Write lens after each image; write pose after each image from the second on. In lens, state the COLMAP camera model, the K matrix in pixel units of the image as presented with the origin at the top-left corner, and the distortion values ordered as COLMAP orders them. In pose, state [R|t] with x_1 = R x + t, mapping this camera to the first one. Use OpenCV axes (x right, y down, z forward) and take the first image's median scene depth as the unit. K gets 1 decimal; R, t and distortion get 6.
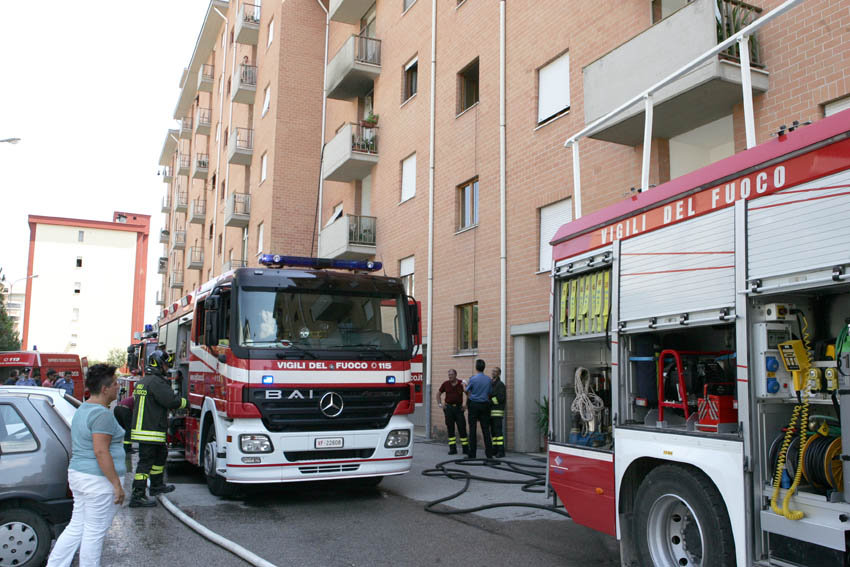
lens RADIAL K [[734.5, 0, 427.9], [0, 734.5, 306.0], [0, 0, 1]] dist [-0.127754, 0.108364]
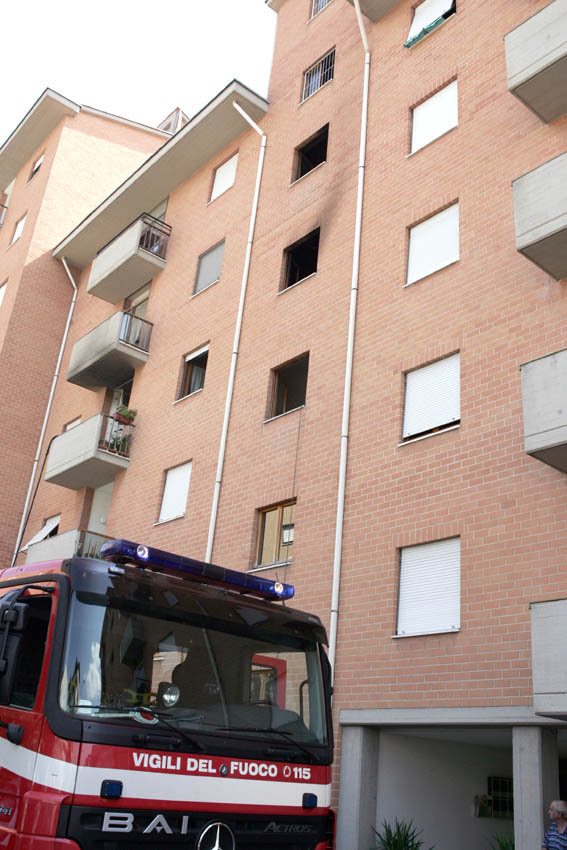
lens RADIAL K [[807.3, 0, 283.5], [0, 807.3, 425.0], [0, 0, 1]] dist [-0.088647, 0.023312]
pose [[0.961530, 0.173844, 0.212694, -0.151659], [-0.101706, 0.944546, -0.312233, 0.014020], [-0.255179, 0.278589, 0.925890, 0.238146]]
